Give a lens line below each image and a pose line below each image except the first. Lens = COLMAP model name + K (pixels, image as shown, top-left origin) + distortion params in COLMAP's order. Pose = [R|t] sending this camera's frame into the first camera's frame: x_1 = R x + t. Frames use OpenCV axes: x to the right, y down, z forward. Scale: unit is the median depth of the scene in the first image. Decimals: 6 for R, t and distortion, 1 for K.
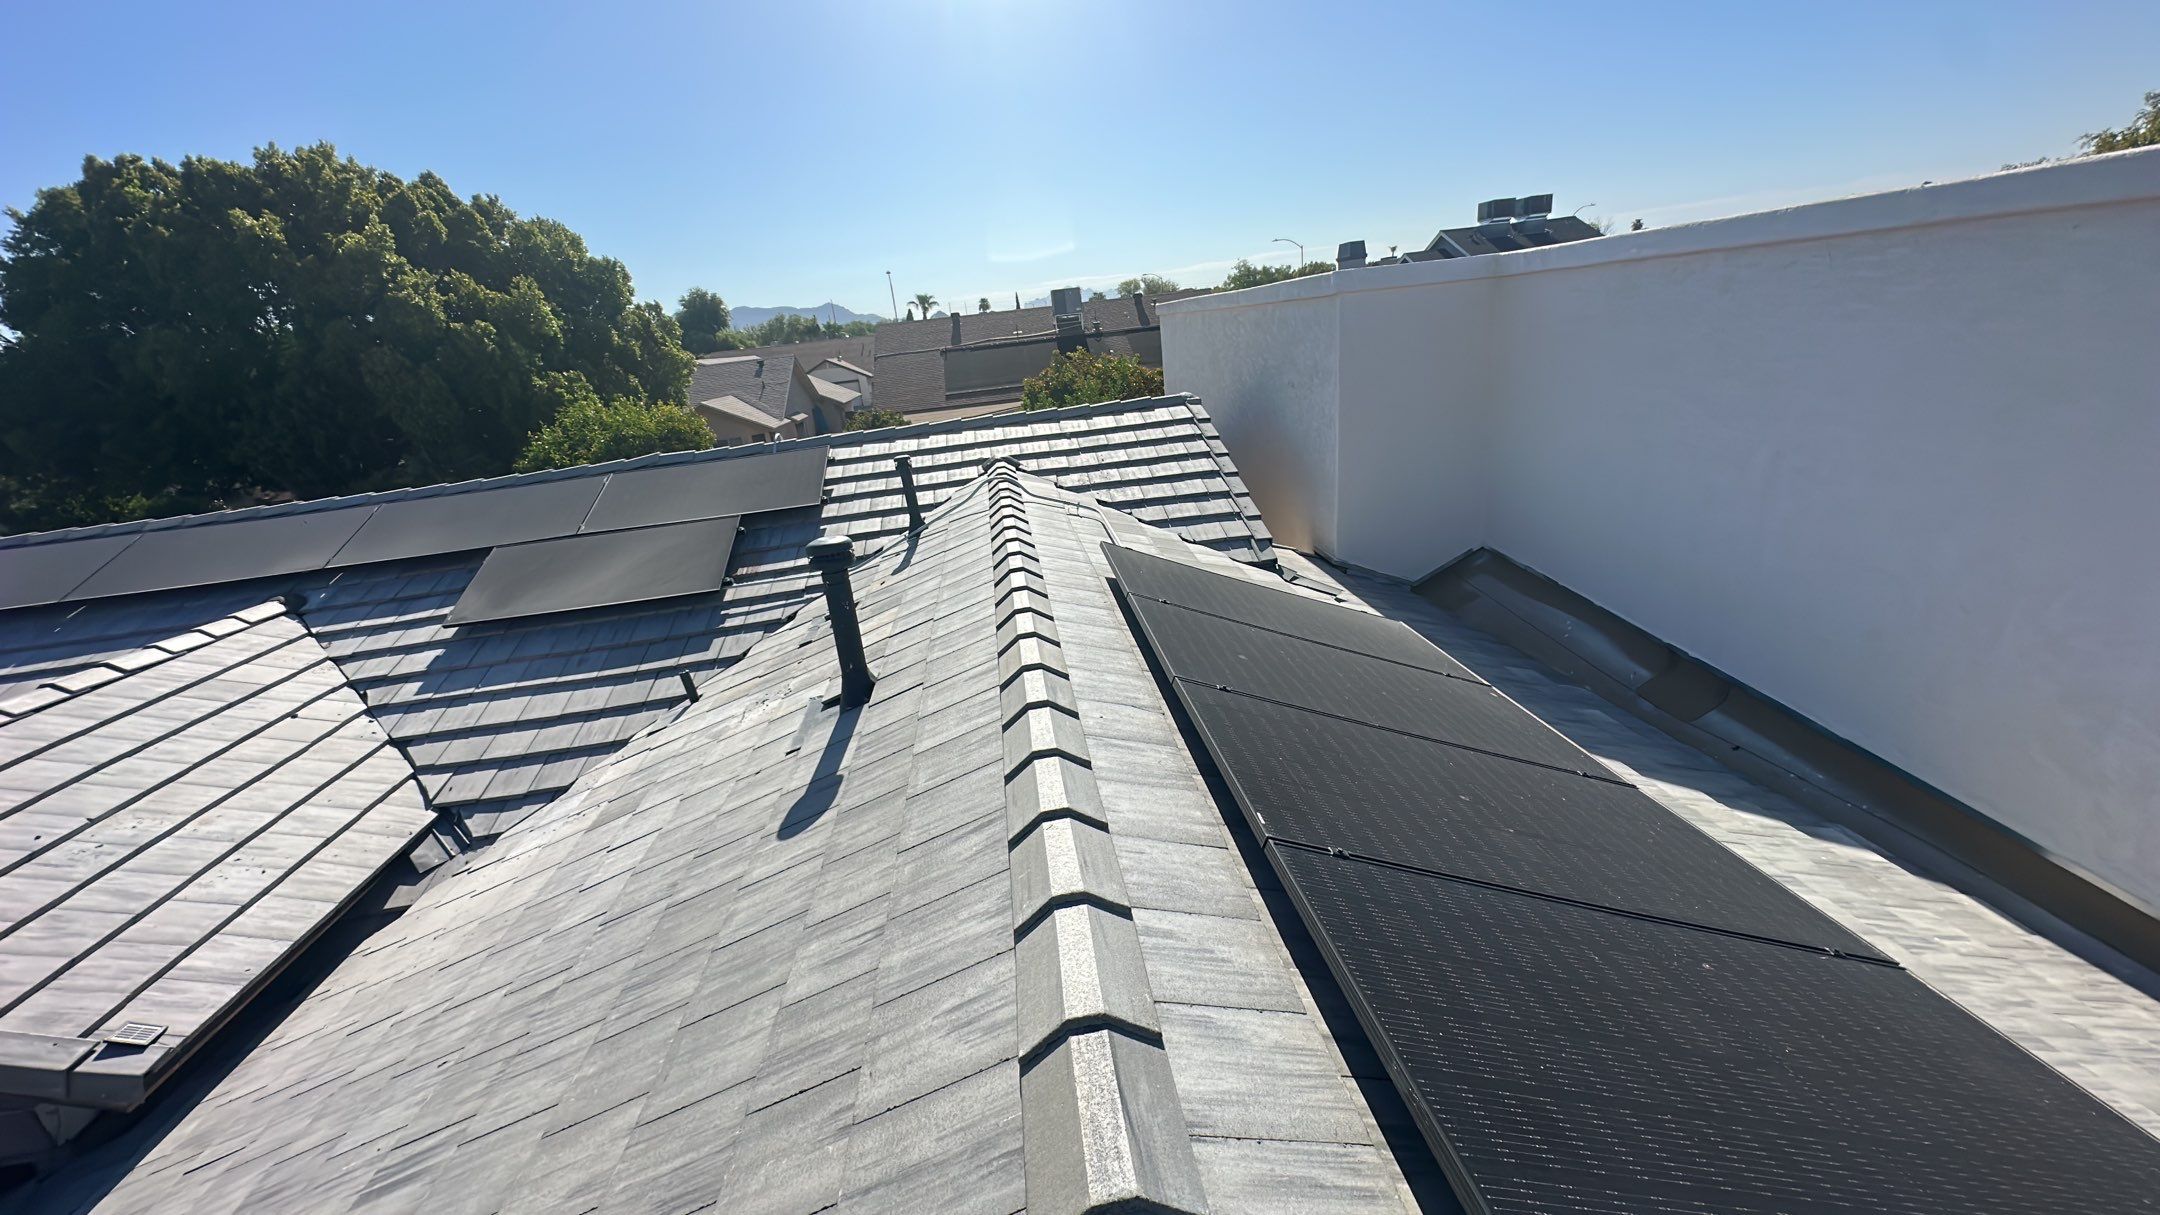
lens RADIAL K [[819.3, 0, 1083.0], [0, 819.3, 602.1], [0, 0, 1]] dist [-0.002931, 0.000525]
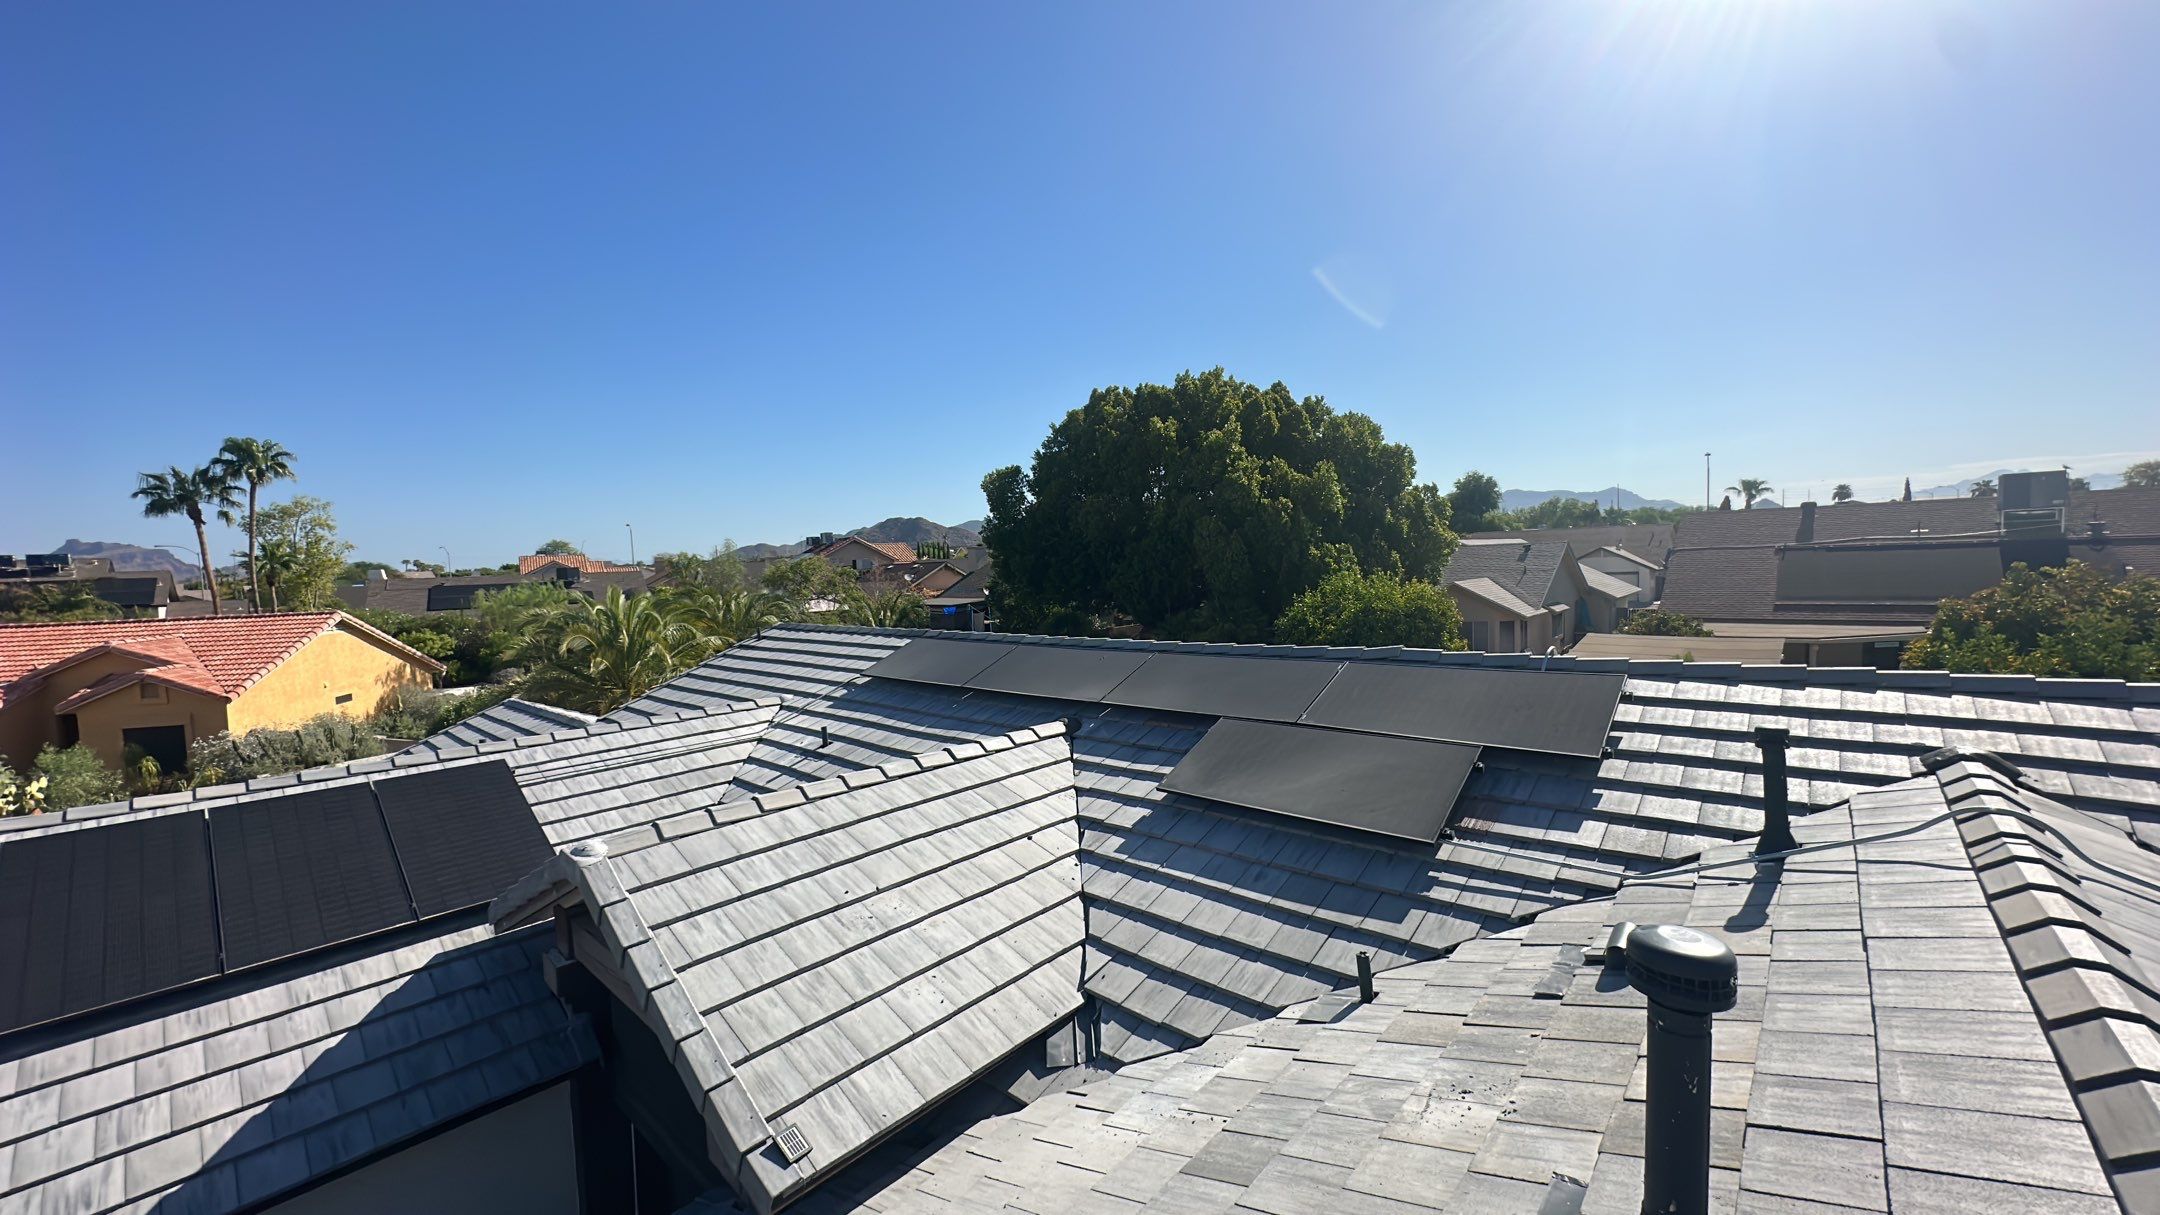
lens RADIAL K [[819.3, 0, 1084.0], [0, 819.3, 610.9], [0, 0, 1]] dist [-0.002931, 0.000525]
pose [[0.657292, 0.126414, -0.742958, -0.042968], [-0.270264, 0.959798, -0.075793, -0.027672], [0.703508, 0.250613, 0.665033, 0.075670]]
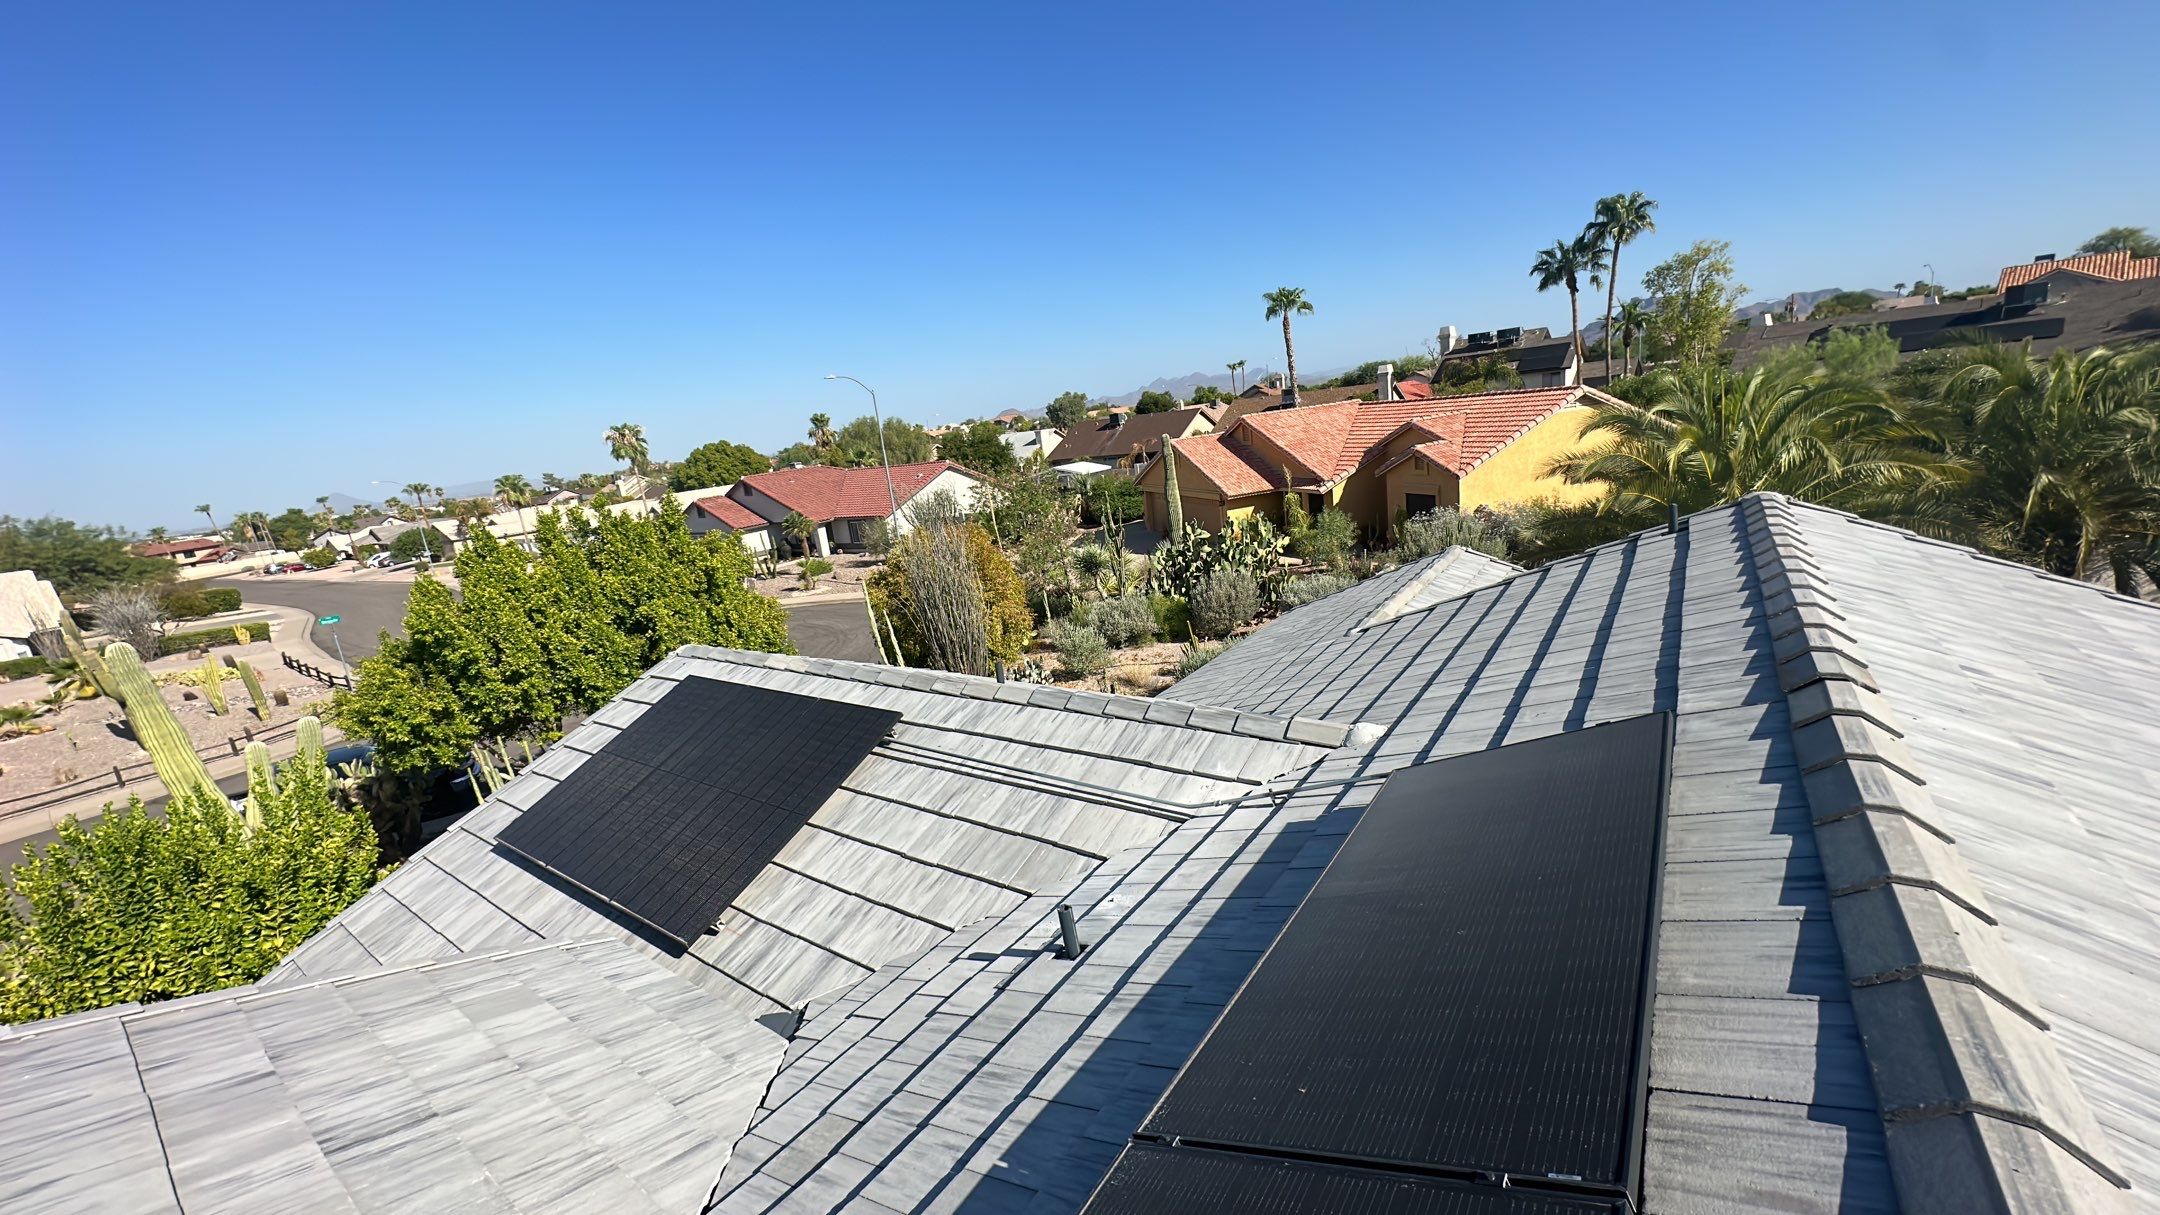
lens RADIAL K [[819.3, 0, 1080.1], [0, 819.3, 611.0], [0, 0, 1]] dist [-0.002931, 0.000525]
pose [[-0.664347, 0.348806, -0.661043, -0.424979], [-0.051045, 0.861189, 0.505715, -0.108664], [0.745679, 0.369713, -0.554324, 0.402579]]
